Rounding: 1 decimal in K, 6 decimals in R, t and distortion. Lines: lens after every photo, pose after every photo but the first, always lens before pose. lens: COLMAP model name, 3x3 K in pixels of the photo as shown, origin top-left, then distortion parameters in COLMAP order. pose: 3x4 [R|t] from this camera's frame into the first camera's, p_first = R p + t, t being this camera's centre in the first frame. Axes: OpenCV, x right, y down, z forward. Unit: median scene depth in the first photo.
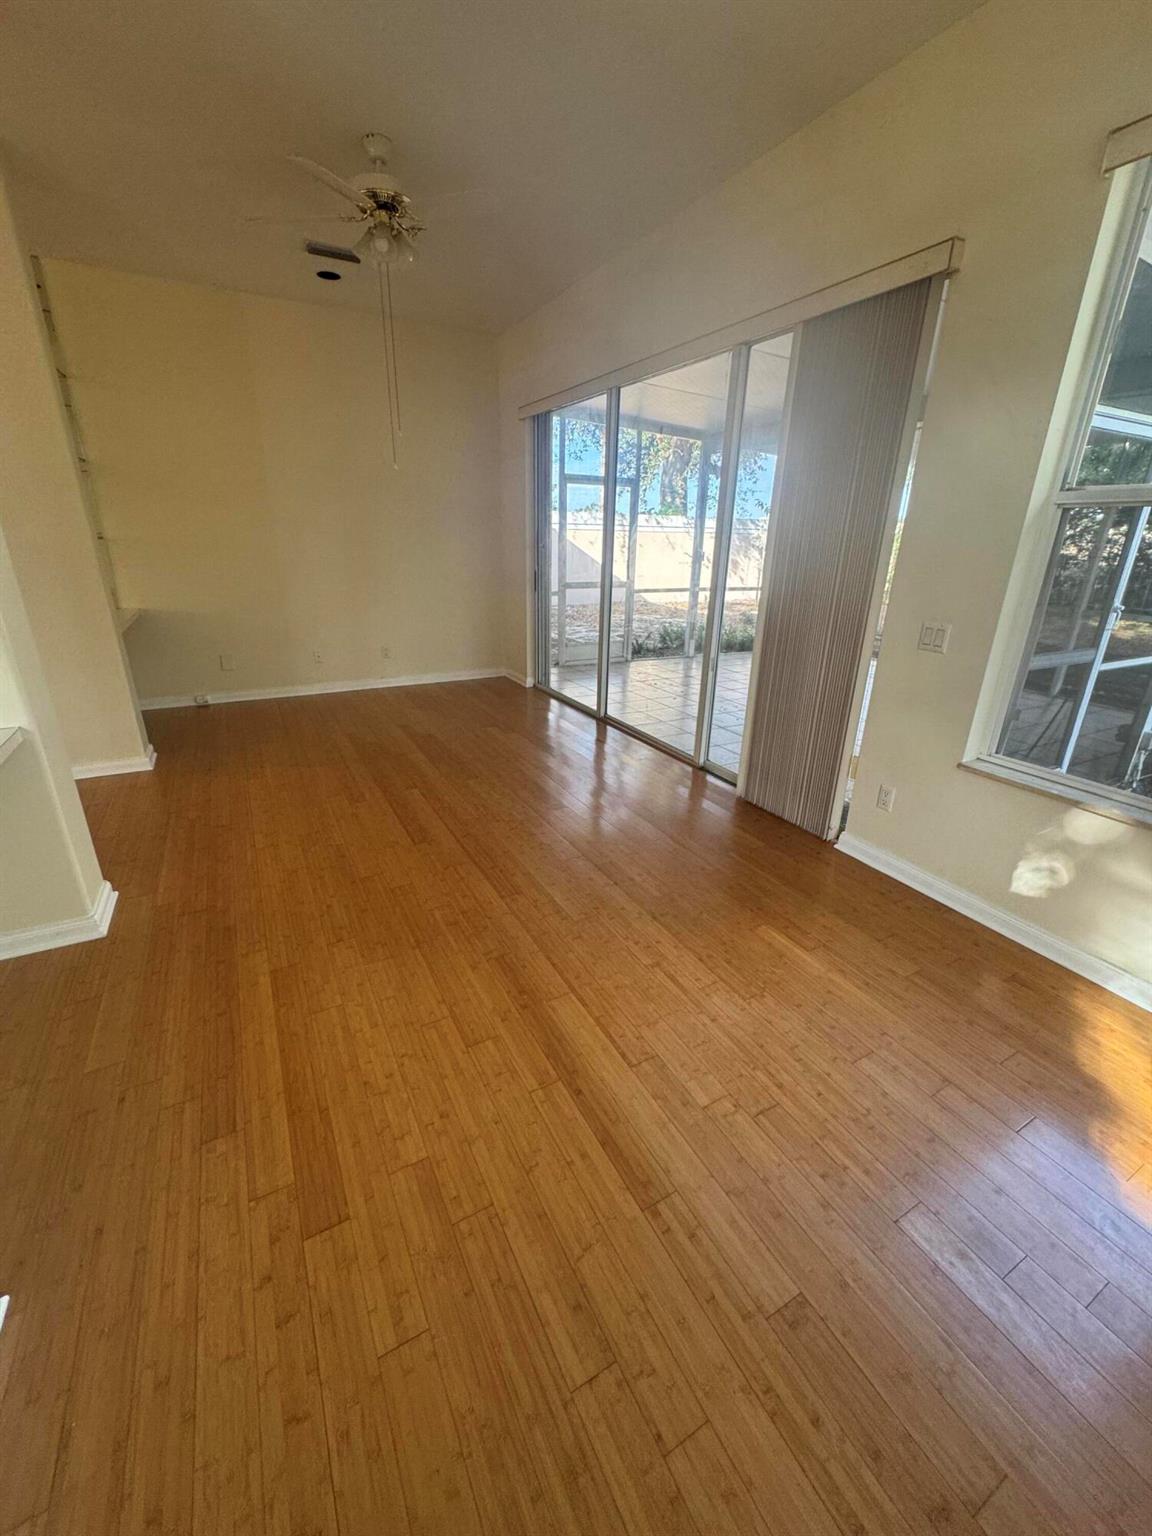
lens RADIAL K [[609.1, 0, 575.0], [0, 609.1, 767.1], [0, 0, 1]] dist [-0.002770, 0.000651]
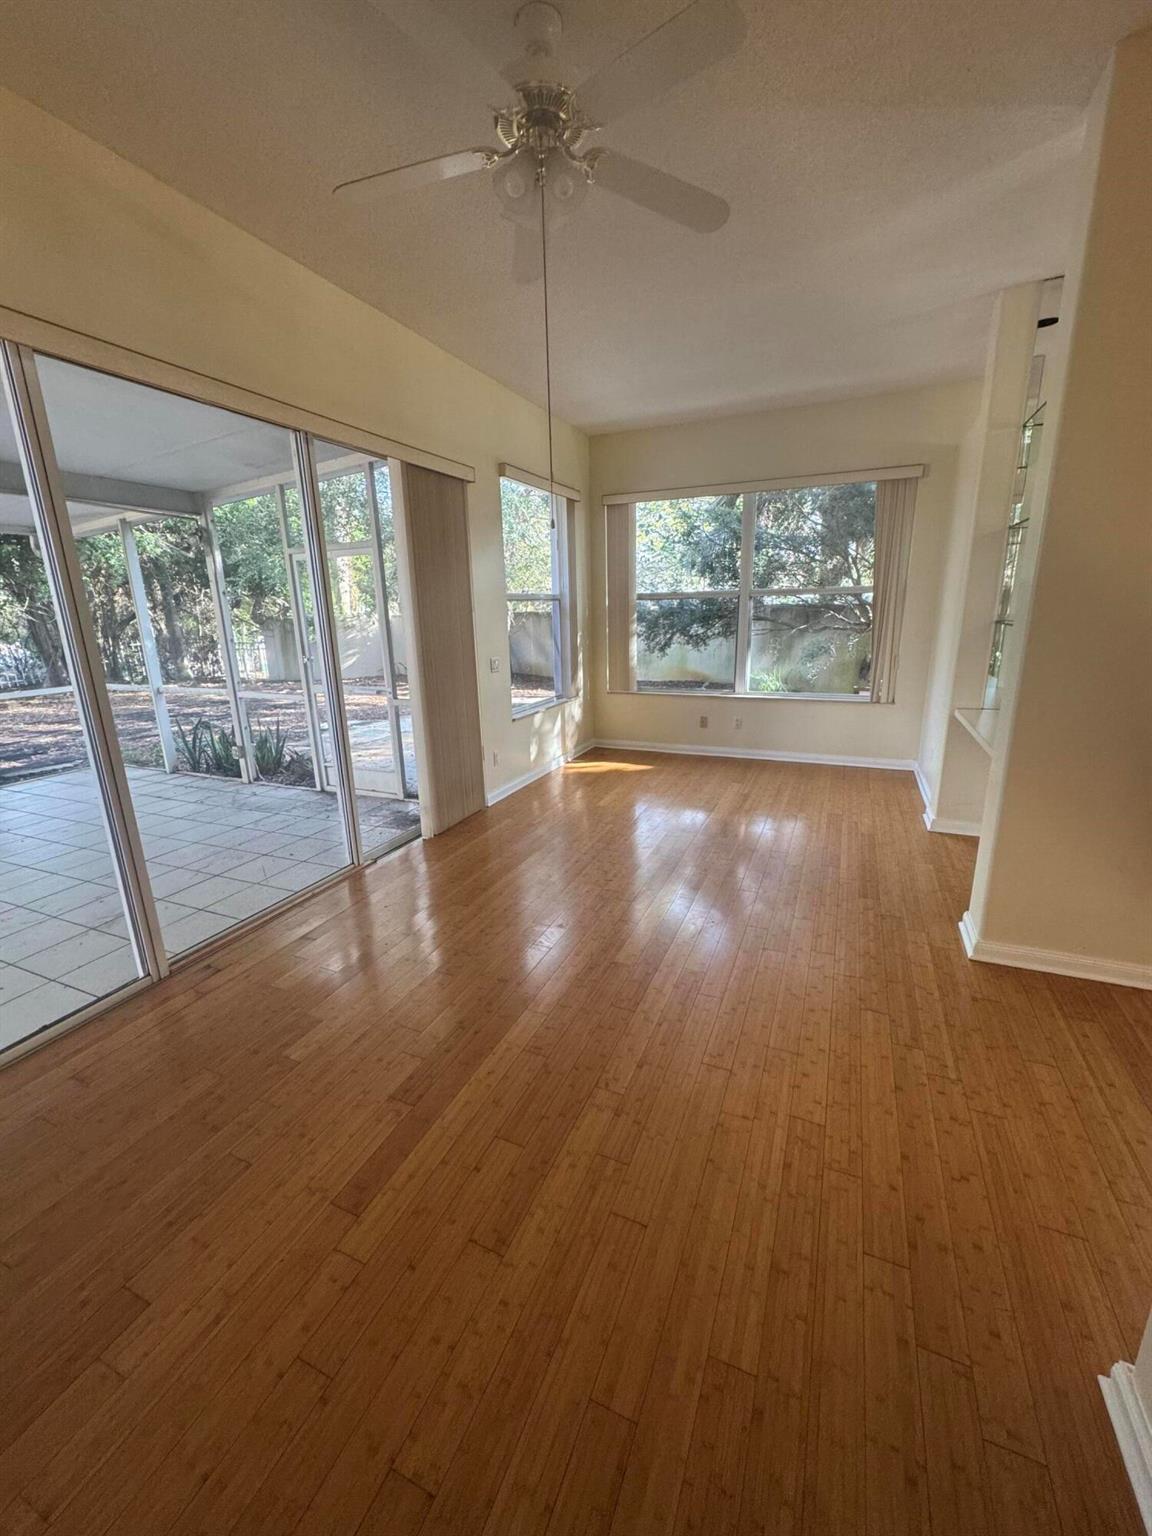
lens RADIAL K [[609.1, 0, 575.0], [0, 609.1, 767.1], [0, 0, 1]] dist [-0.002770, 0.000651]
pose [[-0.608810, -0.205849, 0.766144, -1.311348], [0.295296, 0.837548, 0.459688, -0.897101], [-0.736309, 0.506102, -0.449121, 2.193910]]
